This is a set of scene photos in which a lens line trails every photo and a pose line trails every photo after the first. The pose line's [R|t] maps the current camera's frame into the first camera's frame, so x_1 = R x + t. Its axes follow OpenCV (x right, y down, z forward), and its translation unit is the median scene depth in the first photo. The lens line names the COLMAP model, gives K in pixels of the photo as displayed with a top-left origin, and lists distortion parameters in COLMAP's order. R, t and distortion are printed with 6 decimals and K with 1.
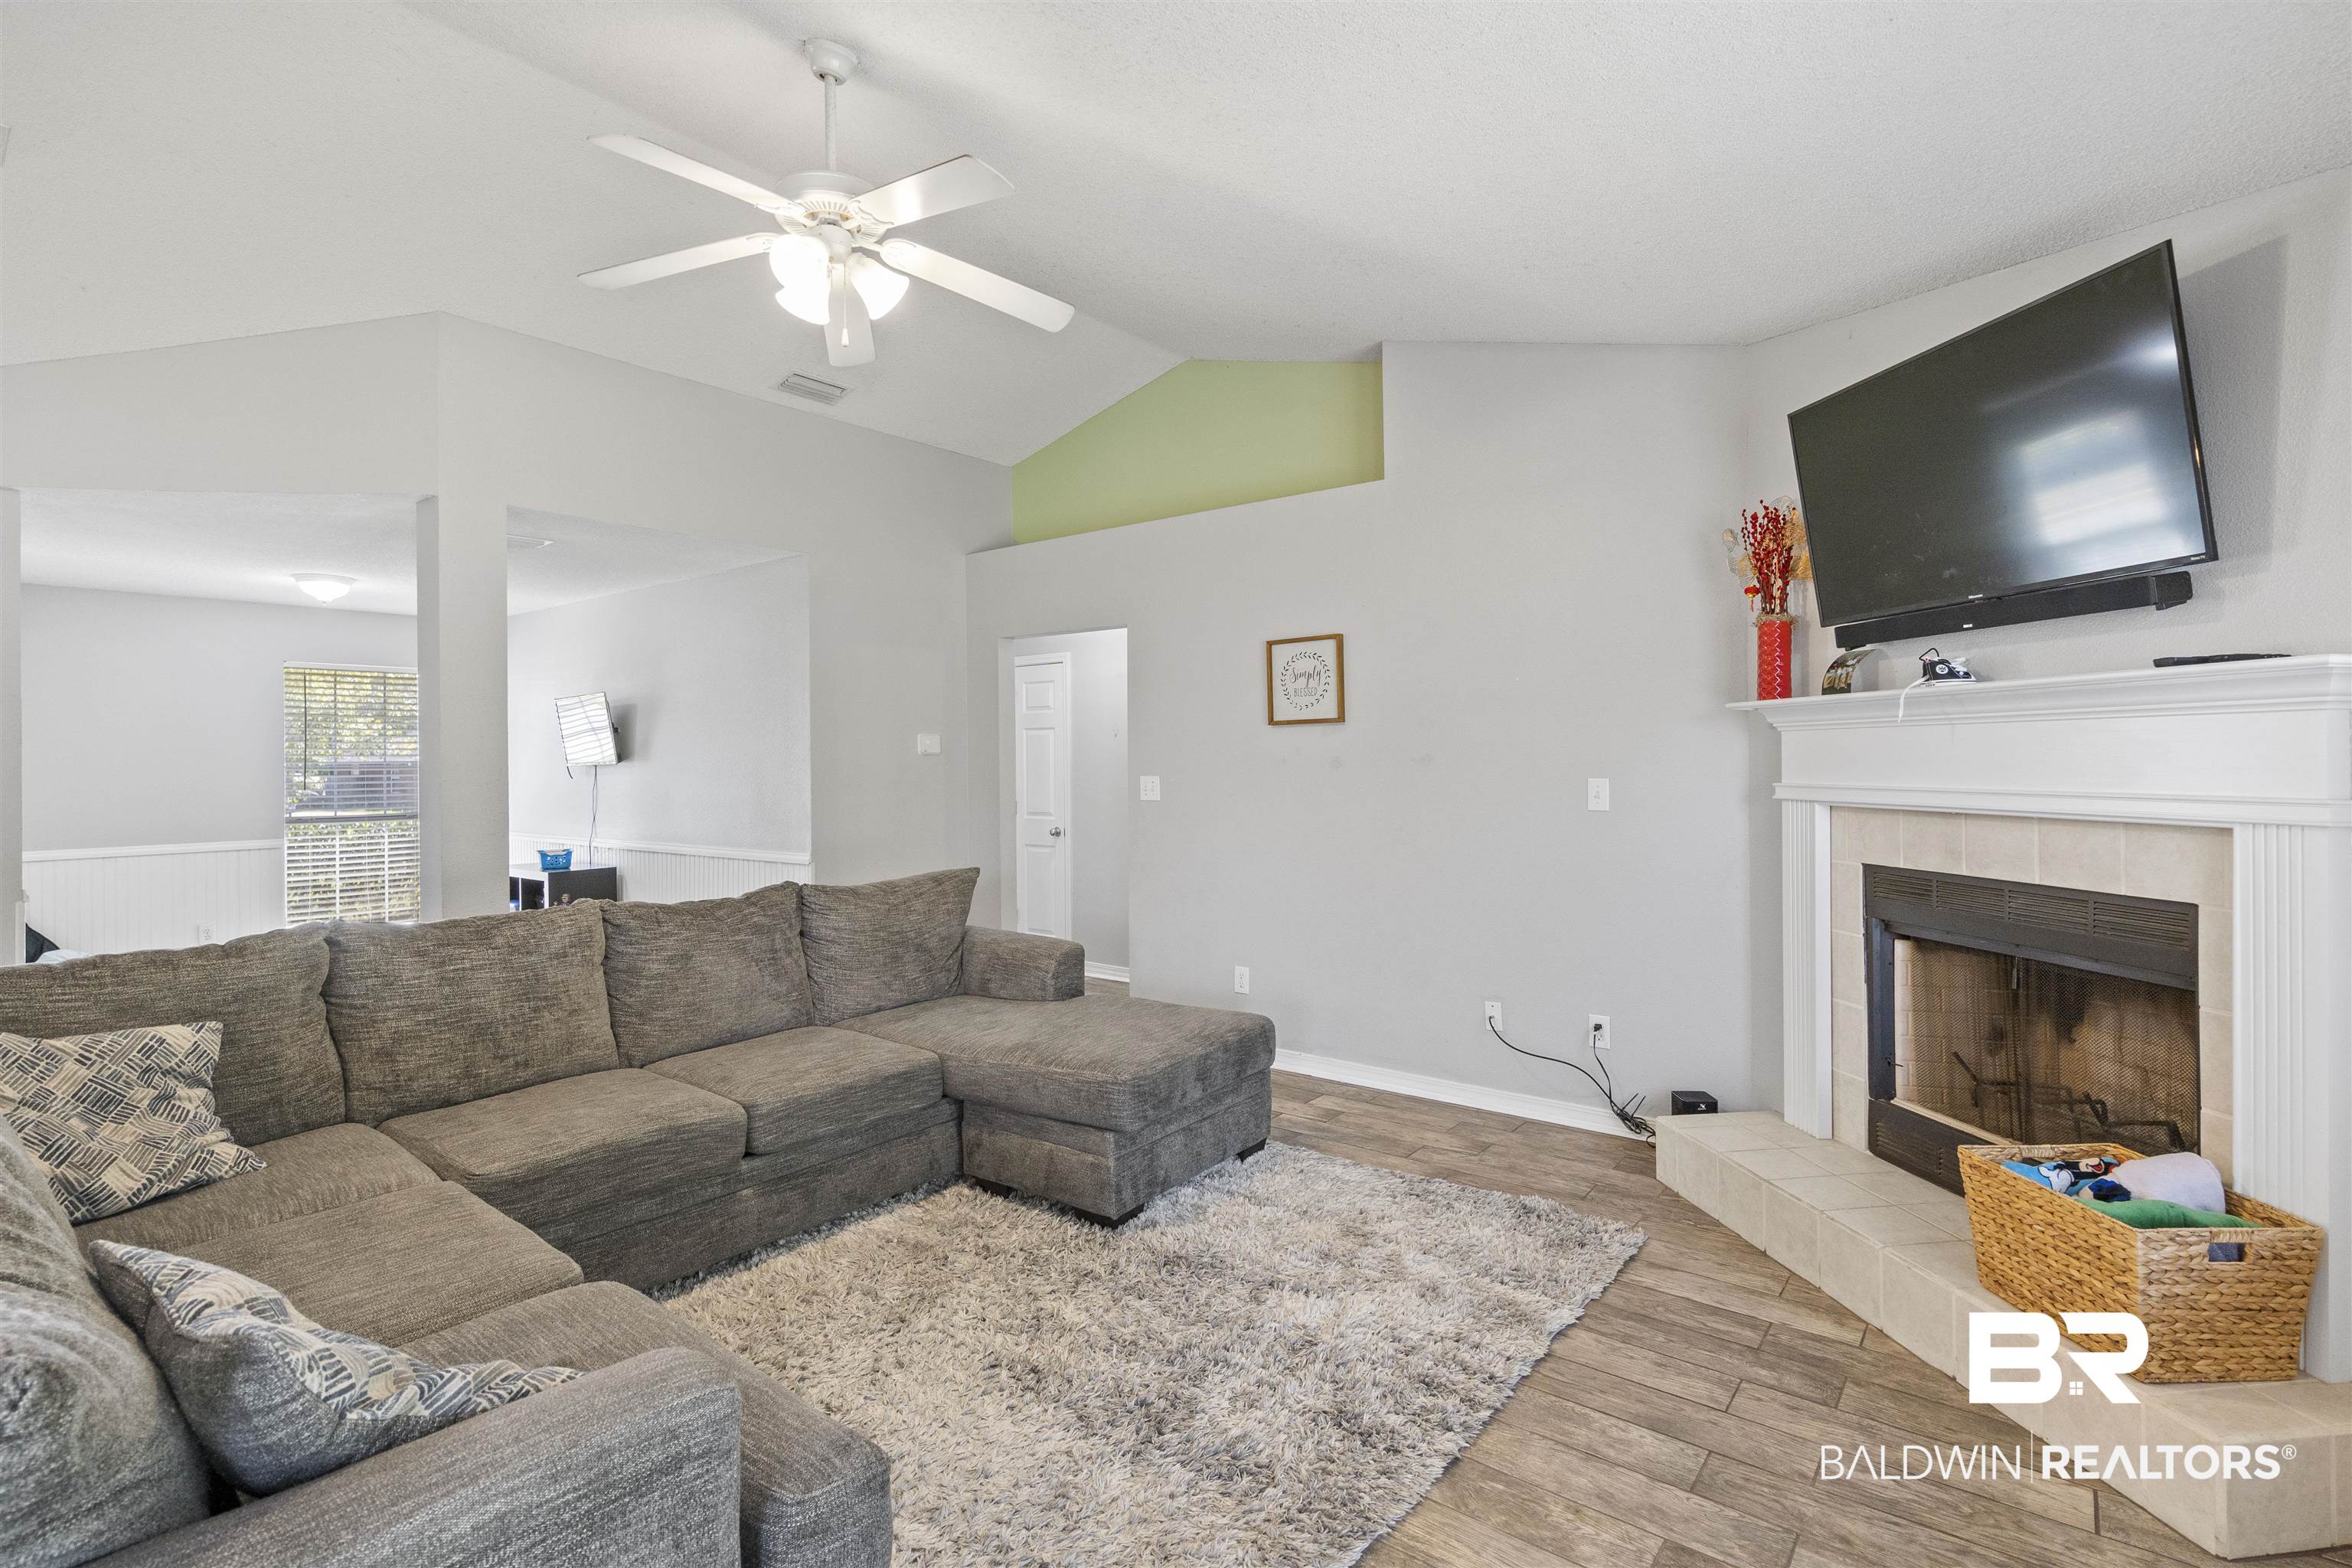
lens RADIAL K [[1093.5, 0, 1149.4], [0, 1093.5, 767.4], [0, 0, 1]] dist [-0.002913, 0.003452]
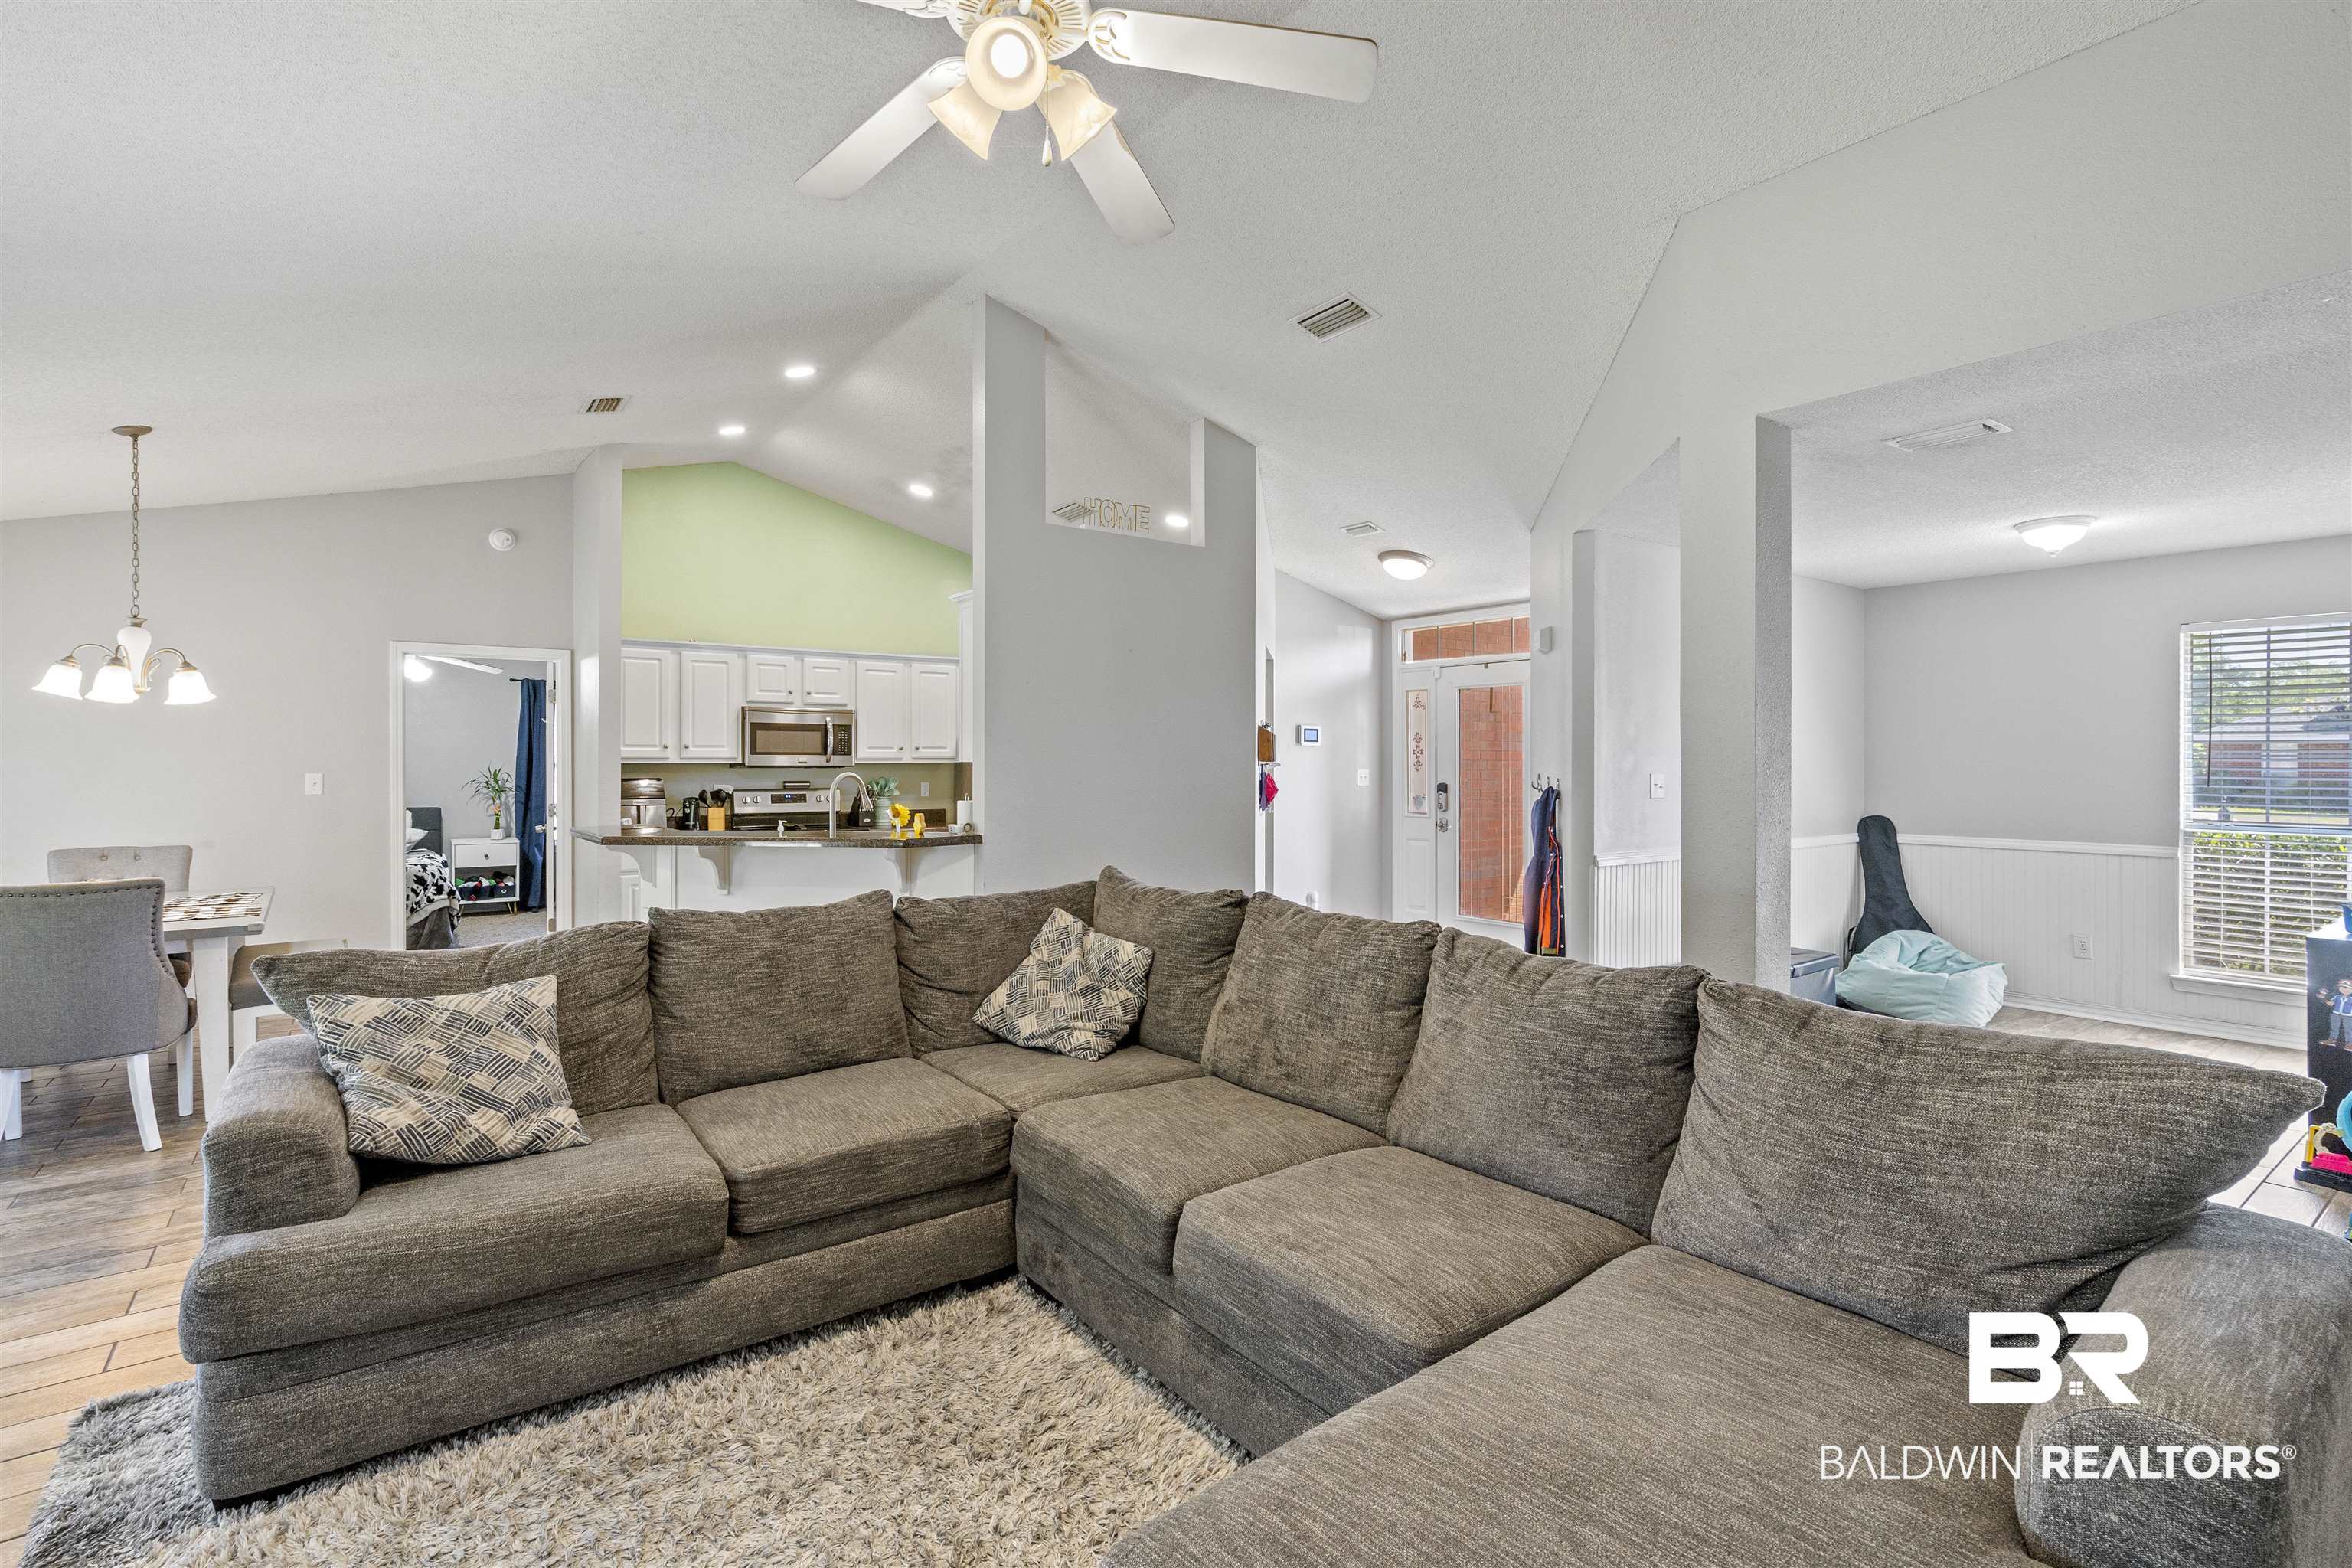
lens RADIAL K [[1093.5, 0, 1182.6], [0, 1093.5, 757.5], [0, 0, 1]] dist [-0.002913, 0.003452]
pose [[-0.233782, 0.006909, -0.972265, 0.346802], [-0.003098, 0.999964, 0.007850, -0.008229], [0.972284, 0.004847, -0.233752, 1.103856]]
